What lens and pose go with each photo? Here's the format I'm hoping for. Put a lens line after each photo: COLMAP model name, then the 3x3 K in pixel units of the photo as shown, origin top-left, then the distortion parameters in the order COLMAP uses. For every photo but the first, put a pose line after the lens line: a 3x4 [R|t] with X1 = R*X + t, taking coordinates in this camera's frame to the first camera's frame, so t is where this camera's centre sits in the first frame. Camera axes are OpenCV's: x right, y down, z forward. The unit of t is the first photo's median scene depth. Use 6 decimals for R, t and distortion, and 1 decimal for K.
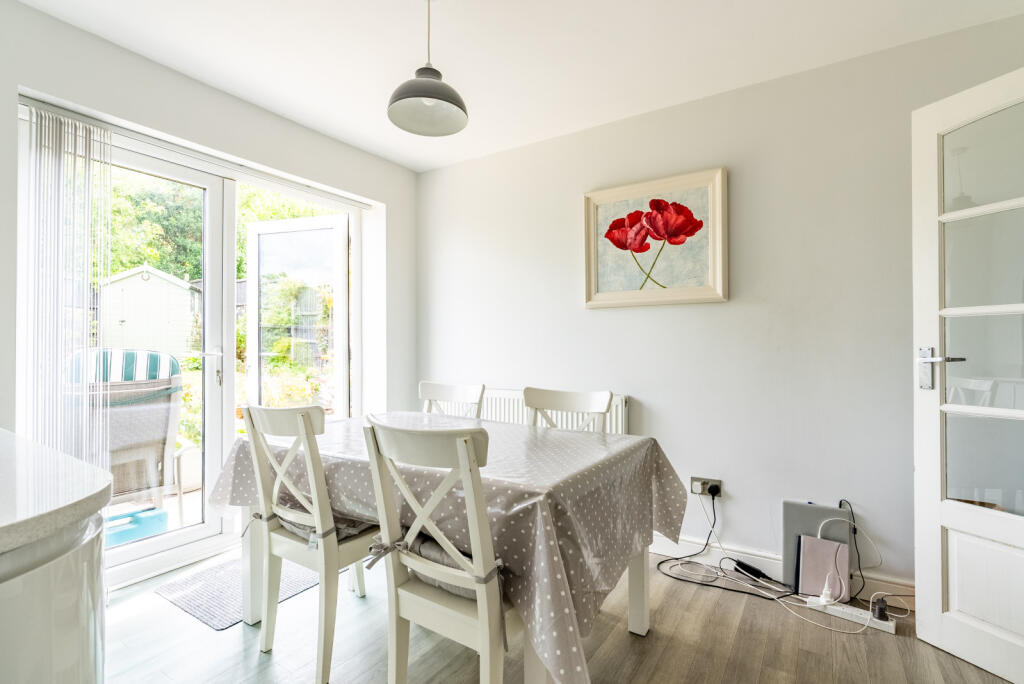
lens RADIAL K [[479.1, 0, 501.6], [0, 479.1, 343.4], [0, 0, 1]] dist [-0.028108, 0.003406]
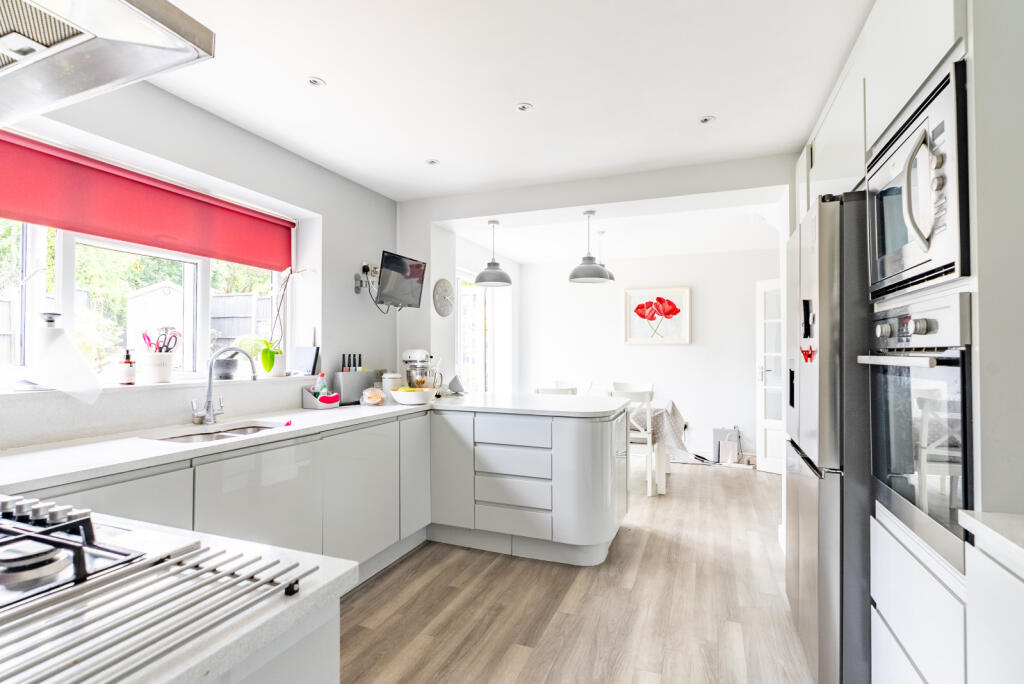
lens RADIAL K [[479.1, 0, 519.5], [0, 479.1, 345.0], [0, 0, 1]] dist [-0.028108, 0.003406]
pose [[0.976705, 0.005391, 0.214521, -0.824275], [-0.004384, 0.999977, -0.005170, -0.070261], [-0.214544, 0.004109, 0.976706, -1.077506]]
